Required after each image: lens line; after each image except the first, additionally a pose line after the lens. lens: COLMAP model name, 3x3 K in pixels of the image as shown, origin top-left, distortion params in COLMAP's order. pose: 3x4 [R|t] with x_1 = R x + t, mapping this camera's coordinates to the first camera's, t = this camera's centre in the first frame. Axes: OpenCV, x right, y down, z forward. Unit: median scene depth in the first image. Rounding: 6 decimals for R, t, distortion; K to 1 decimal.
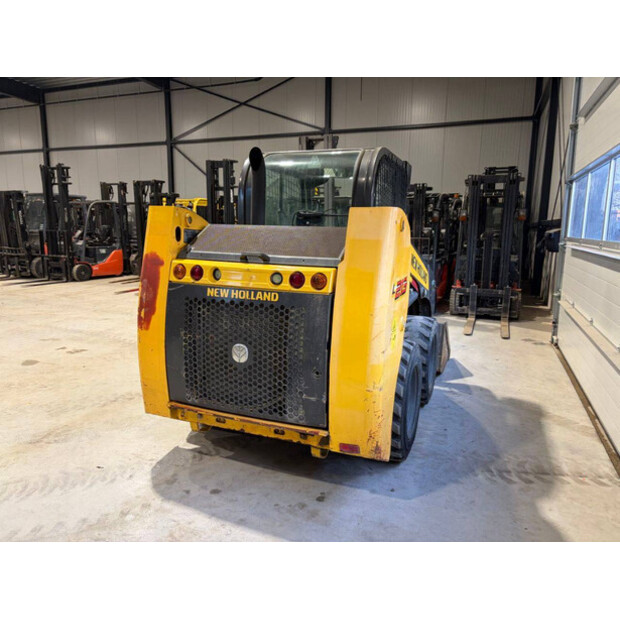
lens RADIAL K [[469.2, 0, 305.1], [0, 469.2, 308.0], [0, 0, 1]] dist [0.045877, -0.049468]
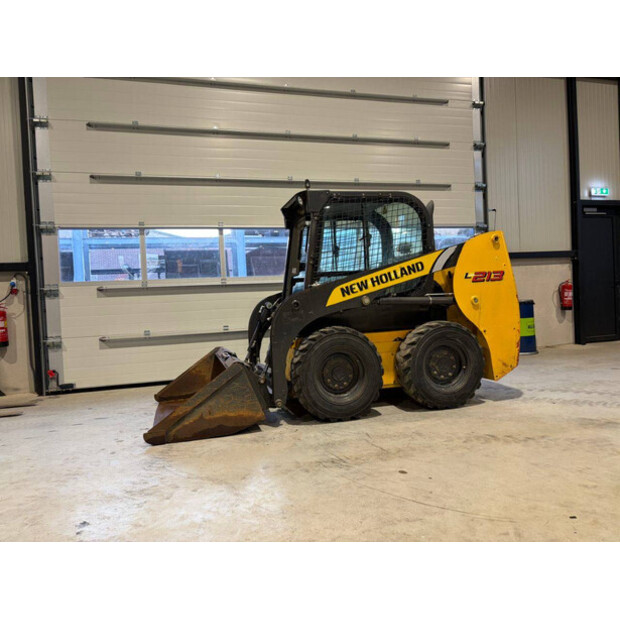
lens RADIAL K [[469.2, 0, 309.3], [0, 469.2, 308.2], [0, 0, 1]] dist [0.045877, -0.049468]
pose [[-0.611273, -0.000189, 0.791420, -1.127329], [0.172562, 0.975908, 0.133515, -0.272649], [-0.772378, 0.218183, -0.596513, 2.385872]]
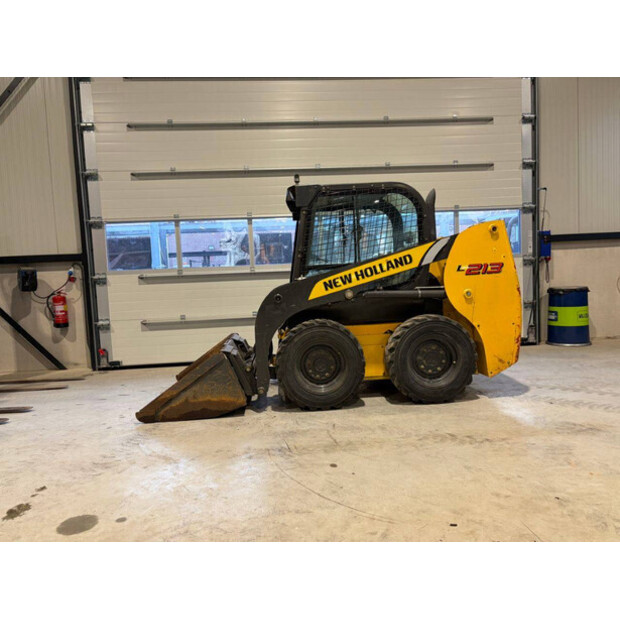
lens RADIAL K [[469.2, 0, 310.3], [0, 469.2, 312.2], [0, 0, 1]] dist [0.045877, -0.049468]
pose [[-0.444561, -0.054381, 0.894096, -1.339883], [0.191230, 0.969382, 0.154044, -0.267248], [-0.875098, 0.239460, -0.420550, 2.130776]]
